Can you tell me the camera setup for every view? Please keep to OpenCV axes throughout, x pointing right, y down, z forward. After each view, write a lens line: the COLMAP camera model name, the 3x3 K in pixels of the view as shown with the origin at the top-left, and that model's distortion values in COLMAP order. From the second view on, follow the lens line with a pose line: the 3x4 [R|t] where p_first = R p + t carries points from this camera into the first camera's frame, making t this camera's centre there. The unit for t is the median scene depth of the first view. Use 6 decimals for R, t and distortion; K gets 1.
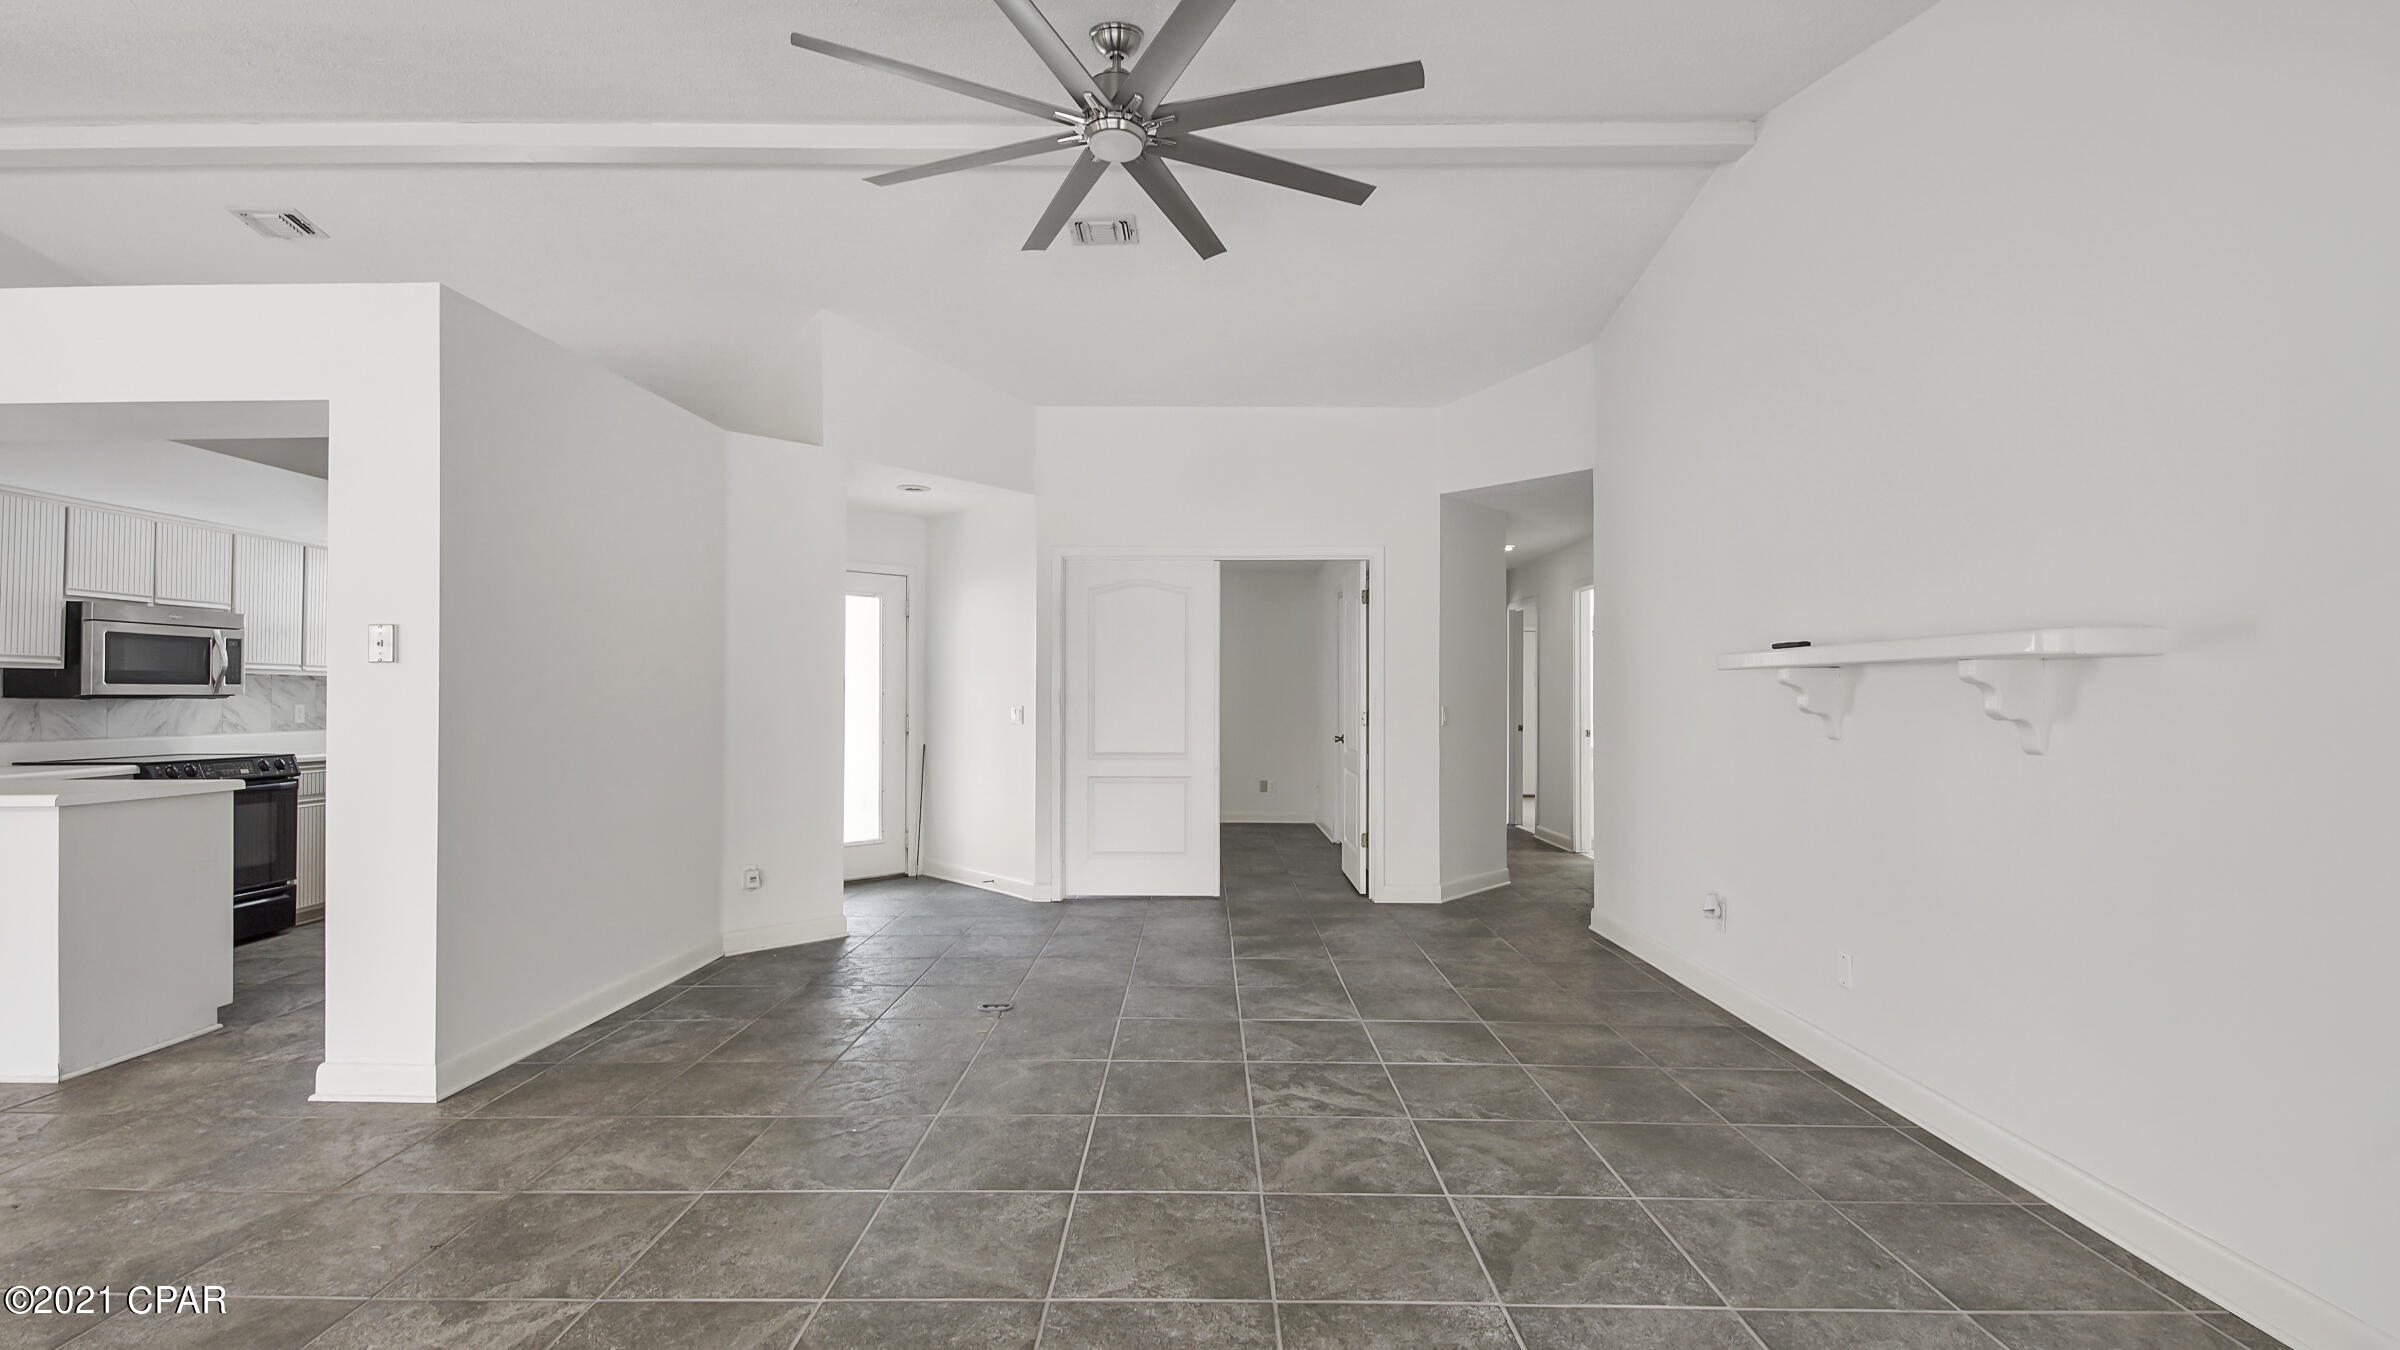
lens RADIAL K [[1054.4, 0, 1200.2], [0, 1054.4, 689.2], [0, 0, 1]] dist [0.020215, -0.008353]
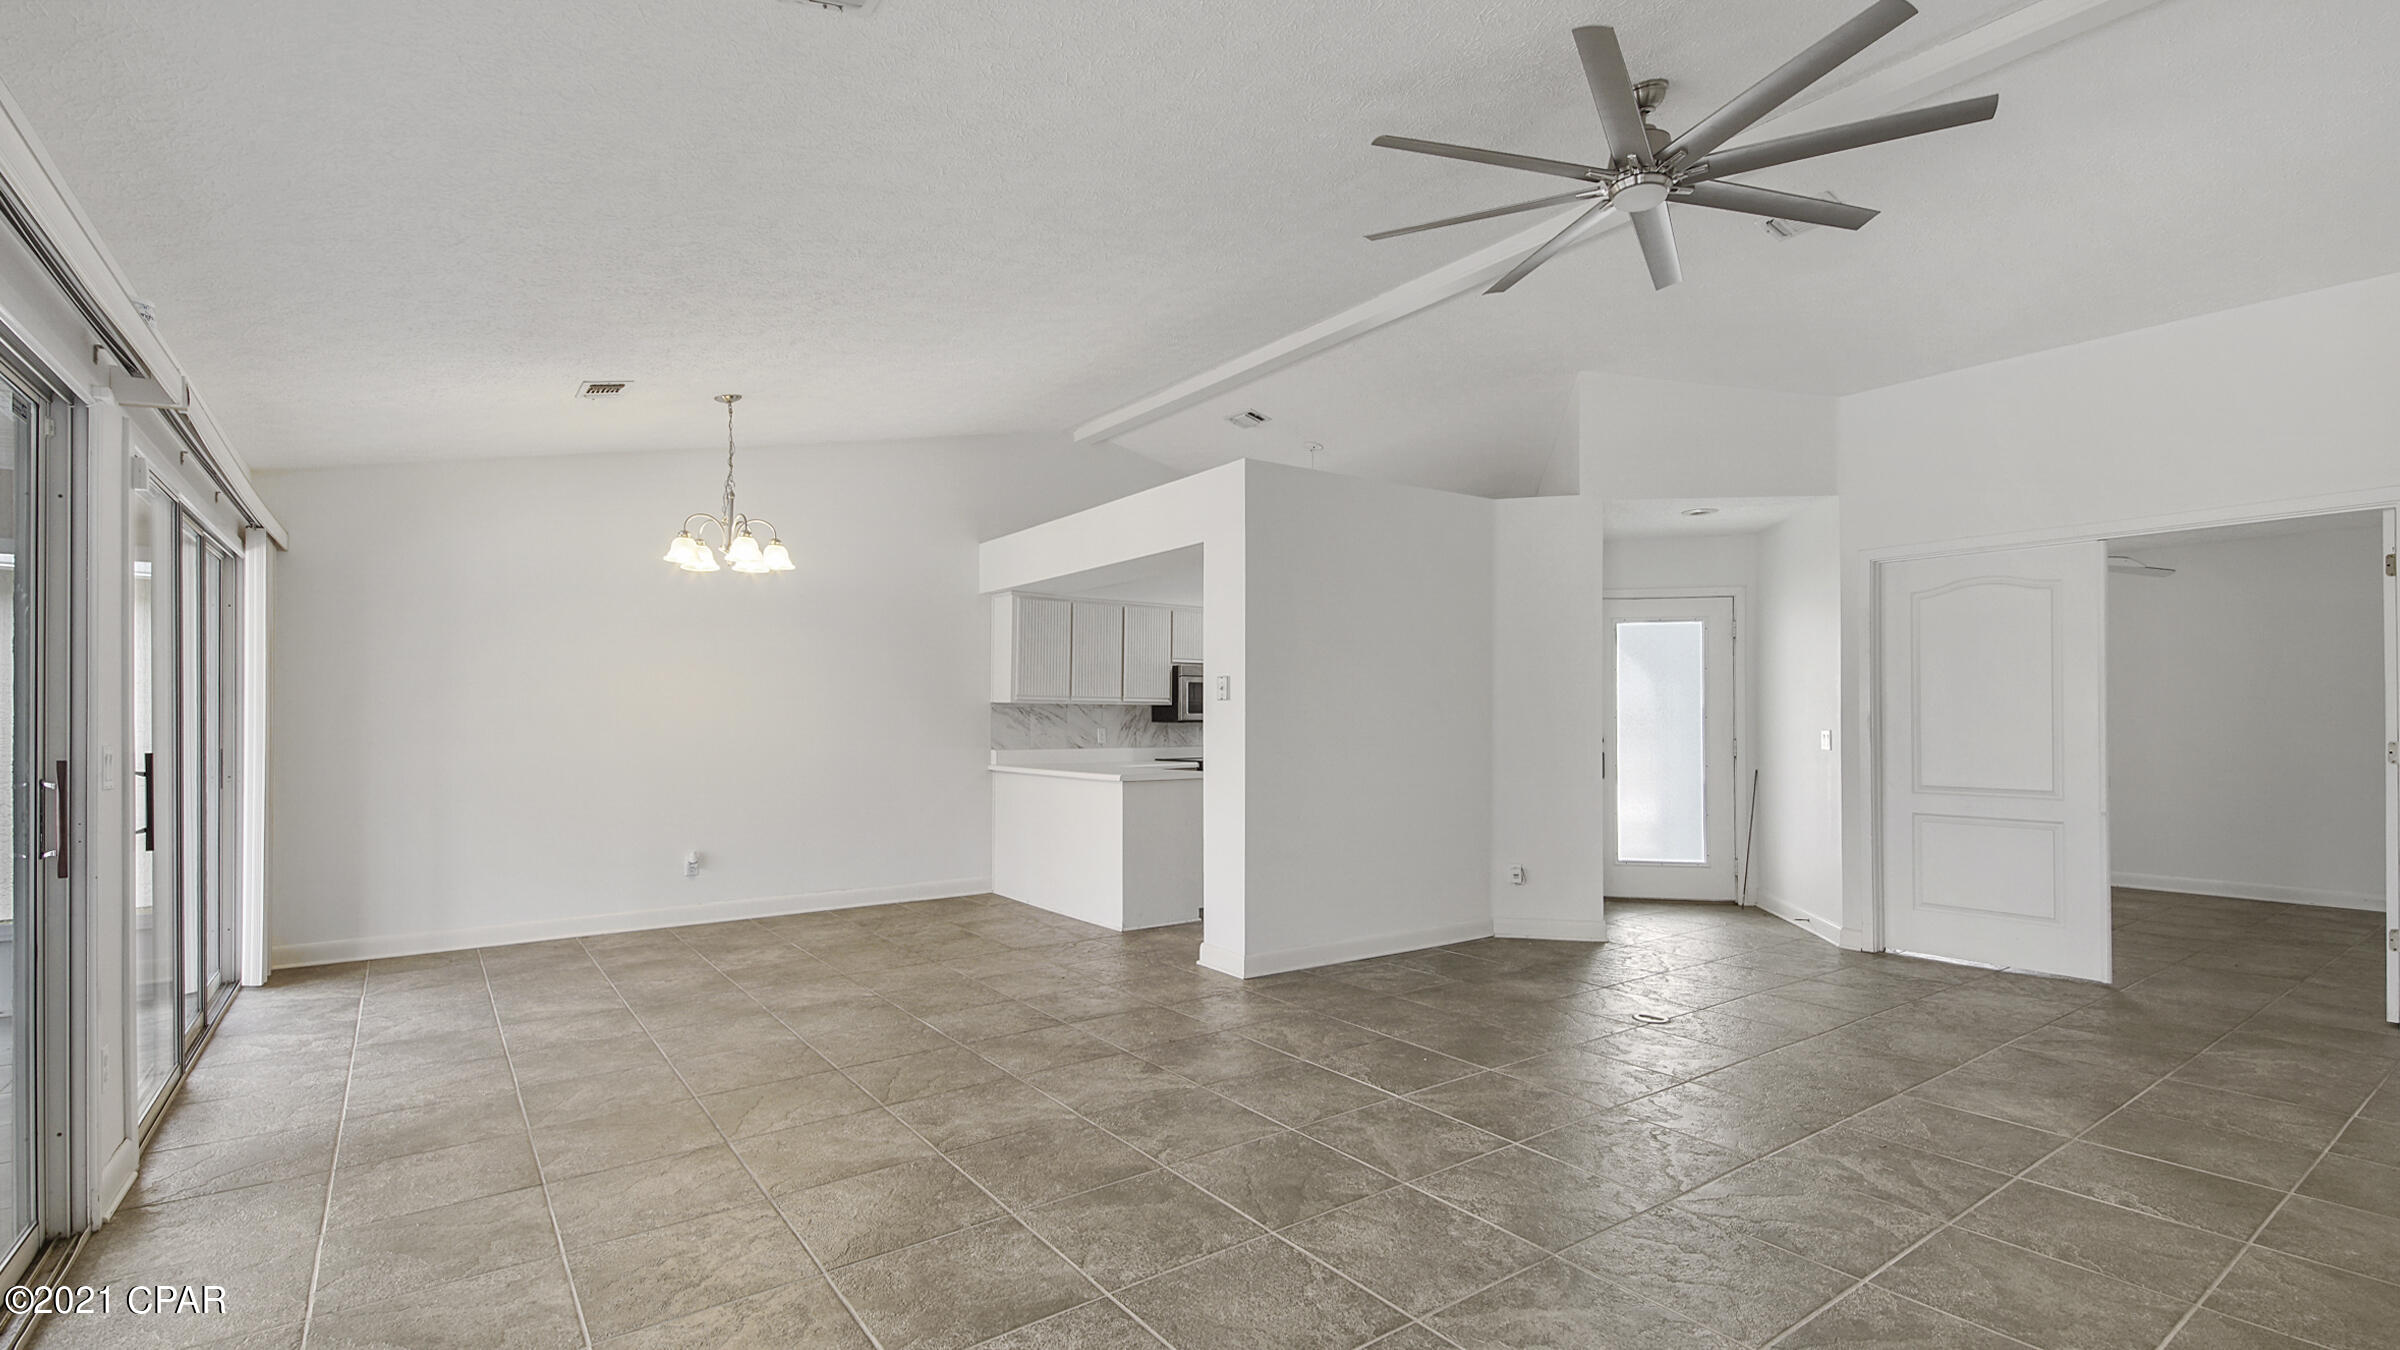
lens RADIAL K [[1054.4, 0, 1156.7], [0, 1054.4, 706.2], [0, 0, 1]] dist [0.020215, -0.008353]
pose [[0.573284, -0.012218, -0.819266, 0.412897], [0.007806, 0.999925, -0.009450, -0.001383], [0.819319, -0.000977, 0.573336, -0.000271]]
